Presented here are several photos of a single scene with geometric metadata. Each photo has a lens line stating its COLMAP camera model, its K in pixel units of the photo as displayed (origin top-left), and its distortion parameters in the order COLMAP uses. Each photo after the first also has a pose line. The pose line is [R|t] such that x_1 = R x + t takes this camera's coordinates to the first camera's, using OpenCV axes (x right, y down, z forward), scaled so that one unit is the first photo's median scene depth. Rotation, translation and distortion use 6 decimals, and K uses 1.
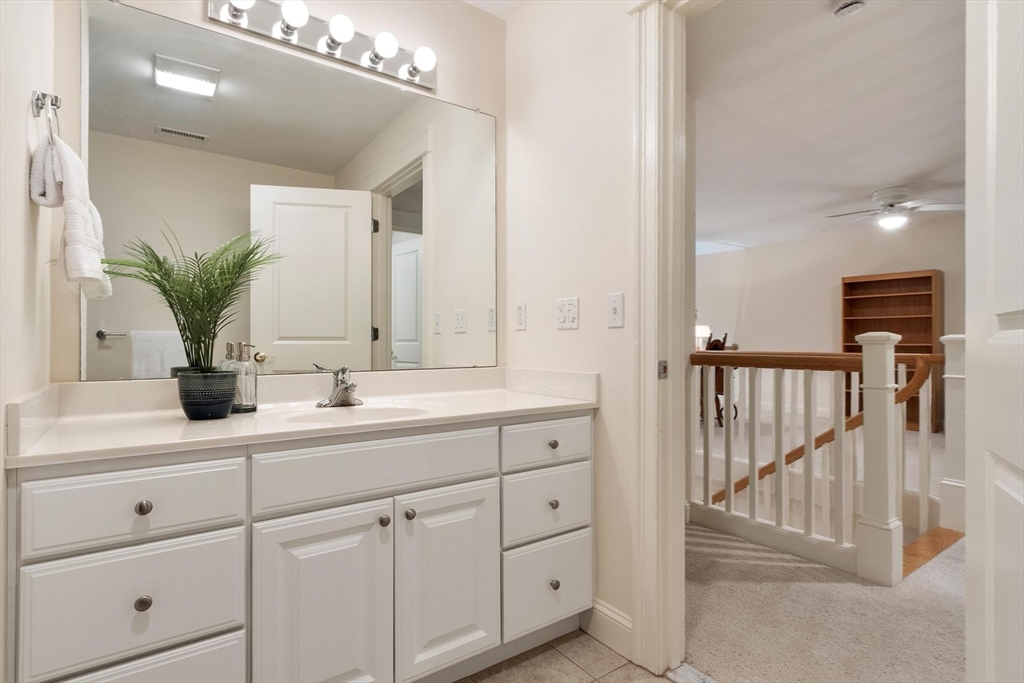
lens RADIAL K [[509.5, 0, 507.5], [0, 509.5, 342.8], [0, 0, 1]] dist [-0.000243, -0.000557]
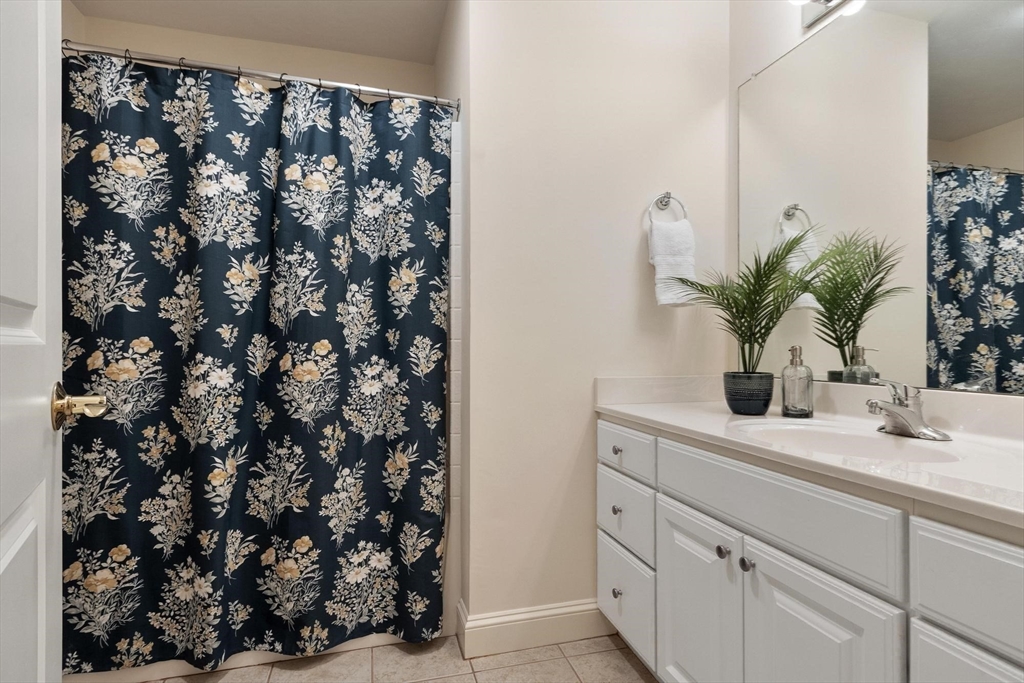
lens RADIAL K [[509.5, 0, 507.5], [0, 509.5, 342.8], [0, 0, 1]] dist [-0.000243, -0.000557]
pose [[-0.346711, -0.010355, -0.937915, 0.681726], [-0.003154, 0.999946, -0.009874, 0.004422], [0.937967, -0.000466, -0.346725, 0.934318]]
